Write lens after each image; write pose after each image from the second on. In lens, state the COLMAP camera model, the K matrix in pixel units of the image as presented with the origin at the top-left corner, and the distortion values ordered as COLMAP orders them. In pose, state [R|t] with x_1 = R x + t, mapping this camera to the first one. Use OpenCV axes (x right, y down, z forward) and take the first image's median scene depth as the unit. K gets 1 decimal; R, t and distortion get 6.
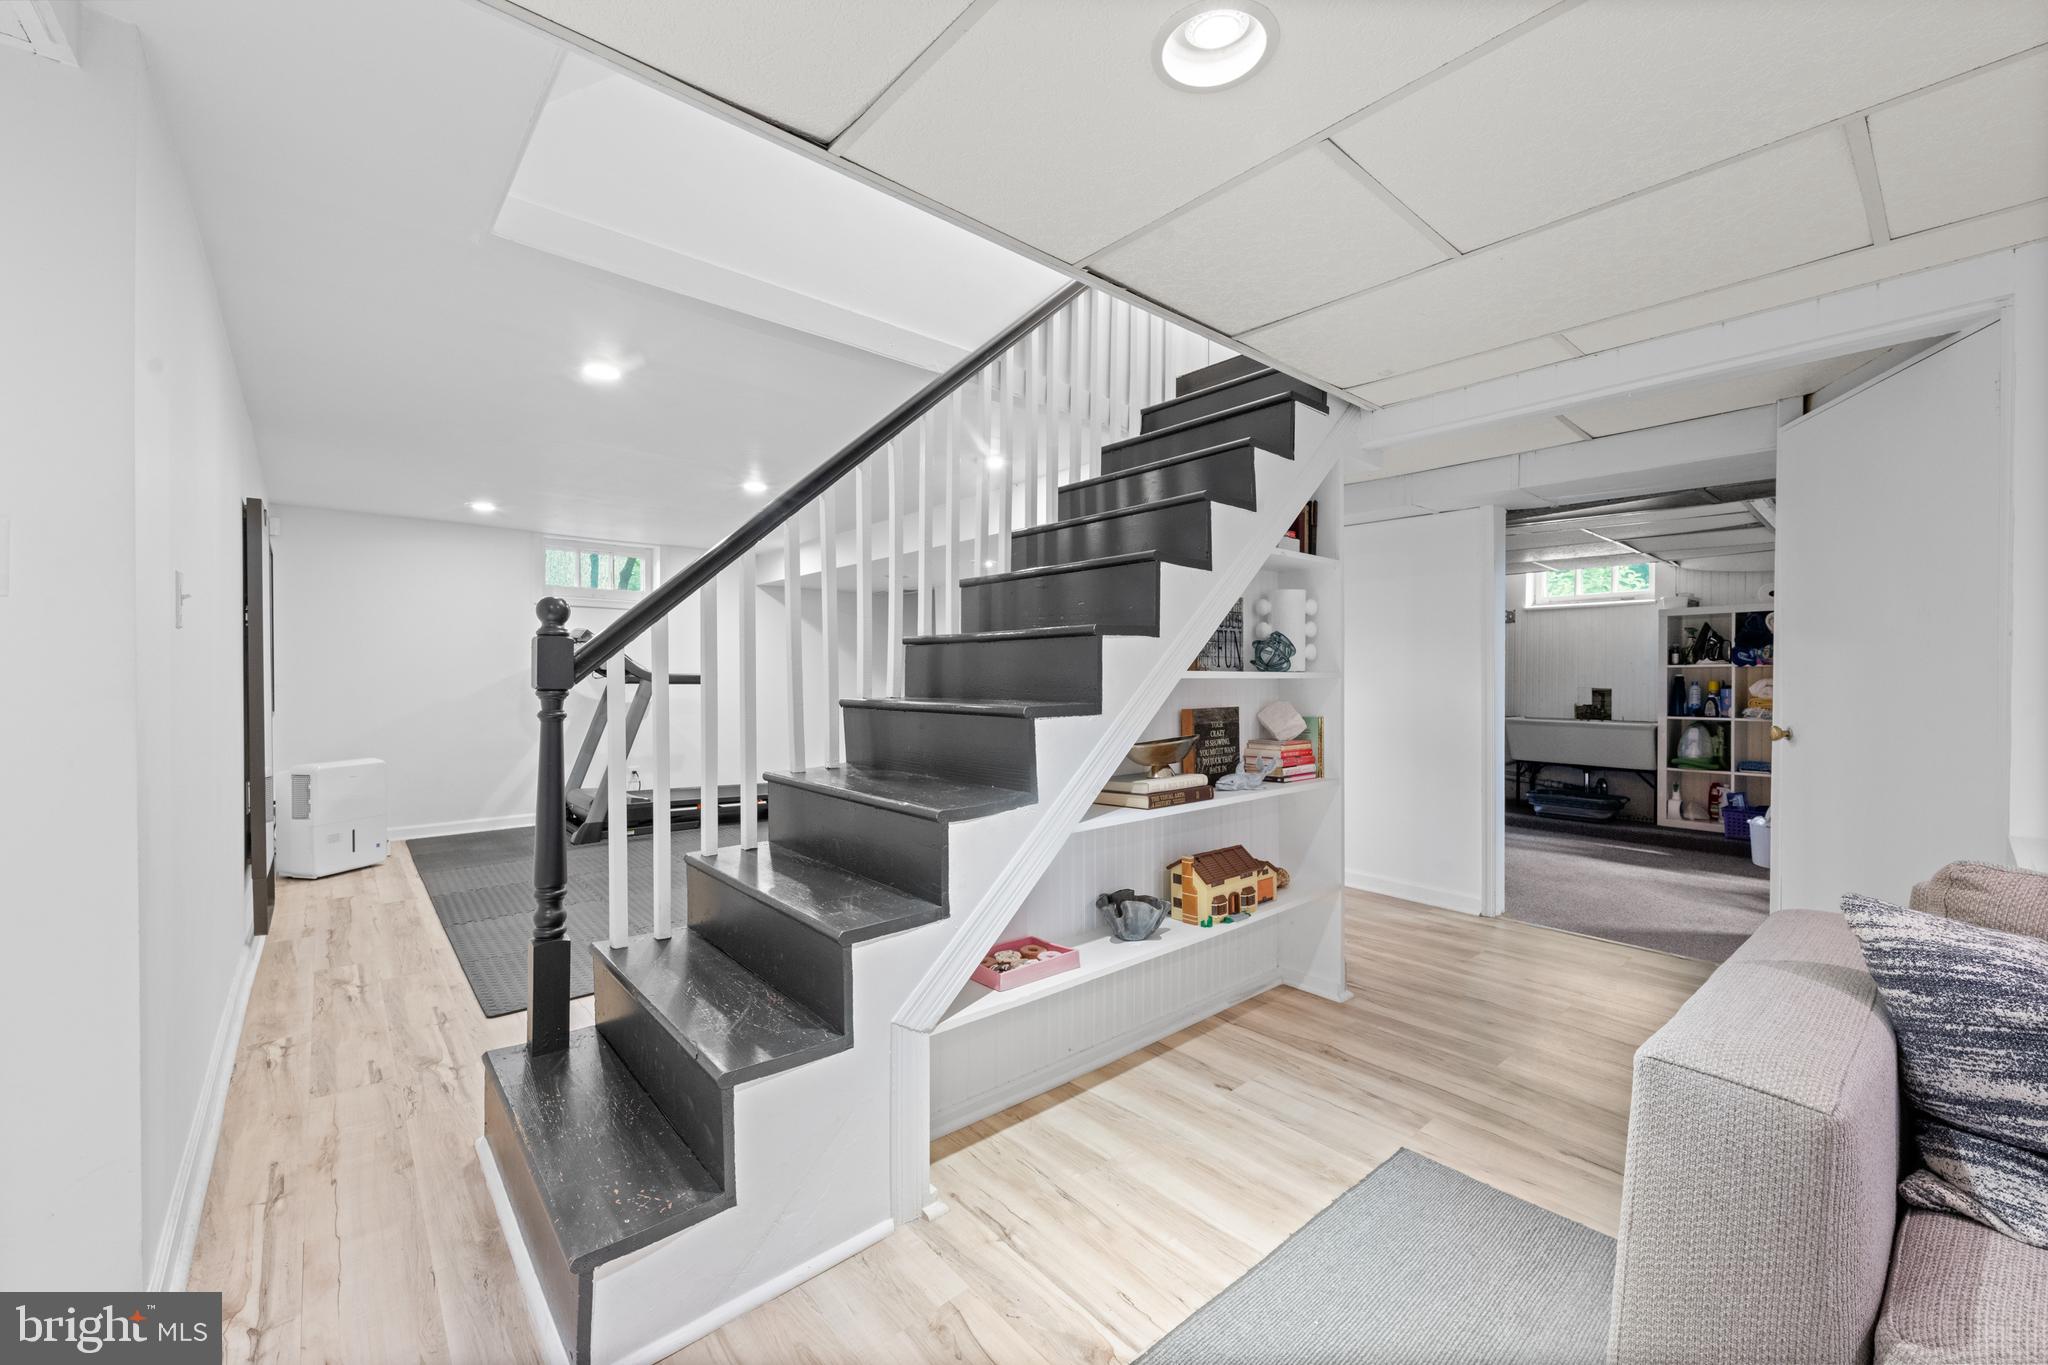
lens RADIAL K [[811.0, 0, 1017.9], [0, 811.0, 682.6], [0, 0, 1]] dist [0.001419, 0.000384]
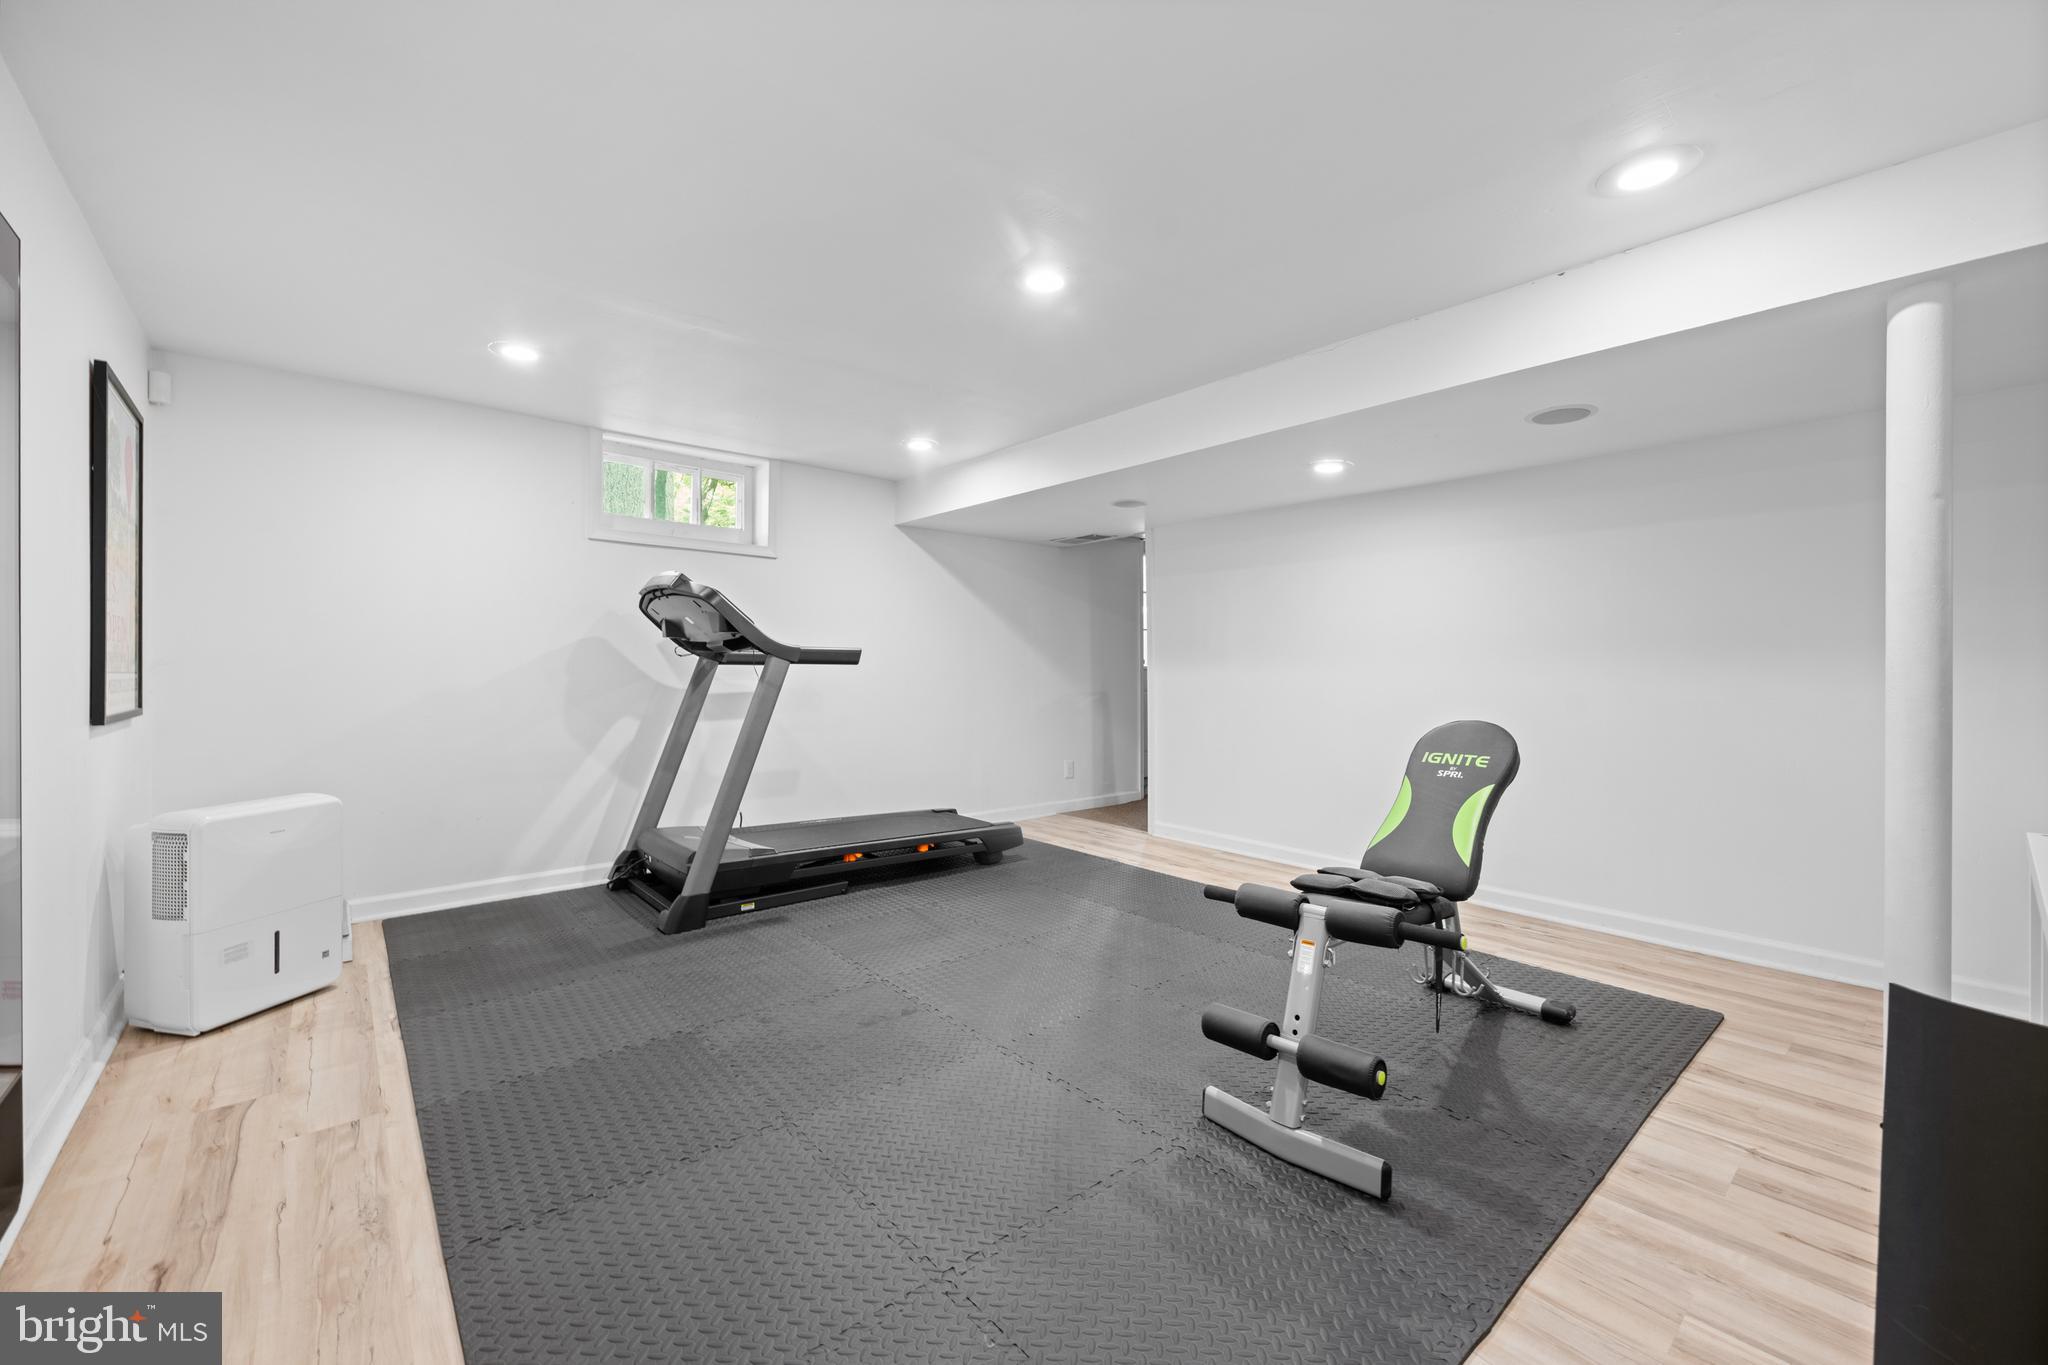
lens RADIAL K [[811.0, 0, 1029.1], [0, 811.0, 678.1], [0, 0, 1]] dist [0.001419, 0.000384]
pose [[0.999975, 0.005323, 0.004692, -0.327814], [-0.005373, 0.999928, 0.010756, 0.005547], [-0.004635, -0.010781, 0.999931, 0.467192]]
